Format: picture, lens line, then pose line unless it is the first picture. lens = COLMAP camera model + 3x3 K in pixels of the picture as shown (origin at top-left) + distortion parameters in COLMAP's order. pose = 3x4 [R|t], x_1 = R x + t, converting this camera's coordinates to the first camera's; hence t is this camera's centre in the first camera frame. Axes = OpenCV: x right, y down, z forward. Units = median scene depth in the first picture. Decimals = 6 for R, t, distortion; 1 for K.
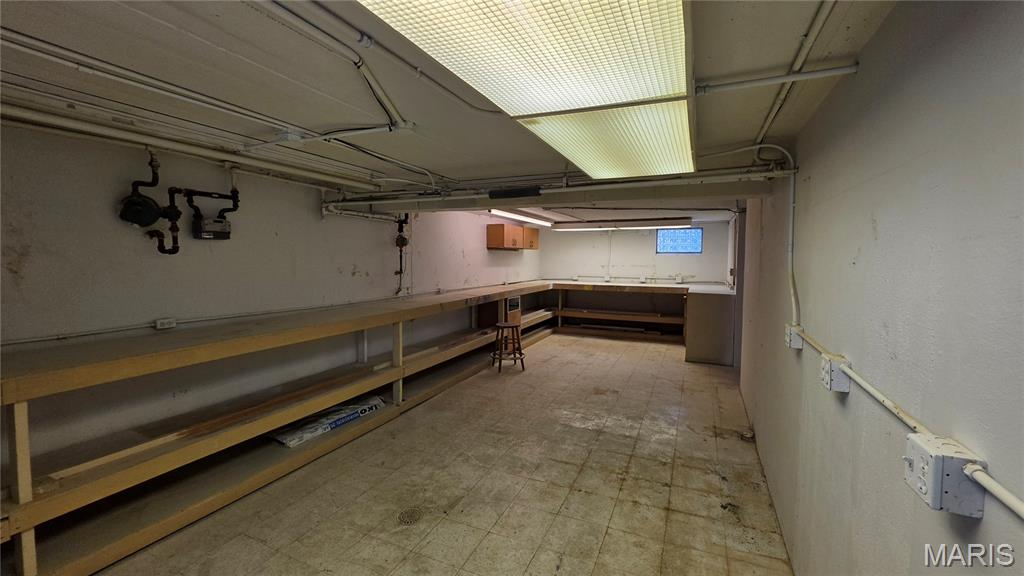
lens RADIAL K [[417.9, 0, 515.8], [0, 417.9, 282.5], [0, 0, 1]] dist [-0.000723, -0.000207]
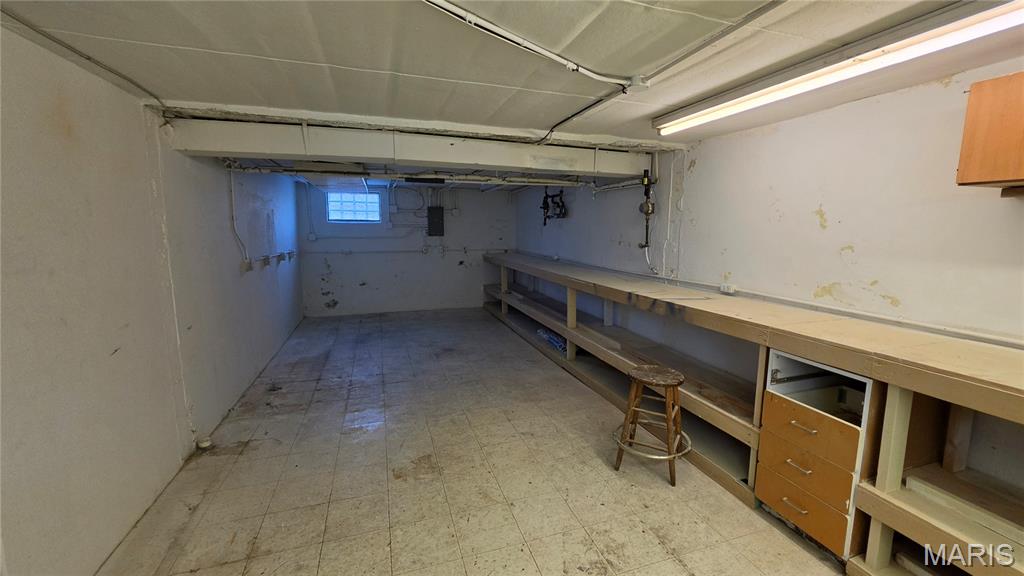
lens RADIAL K [[417.9, 0, 515.8], [0, 417.9, 282.5], [0, 0, 1]] dist [-0.000723, -0.000207]
pose [[-0.742913, 0.077189, -0.664923, 0.674723], [-0.050963, 0.983924, 0.171161, -0.118536], [0.667445, 0.161044, -0.727036, 2.097950]]
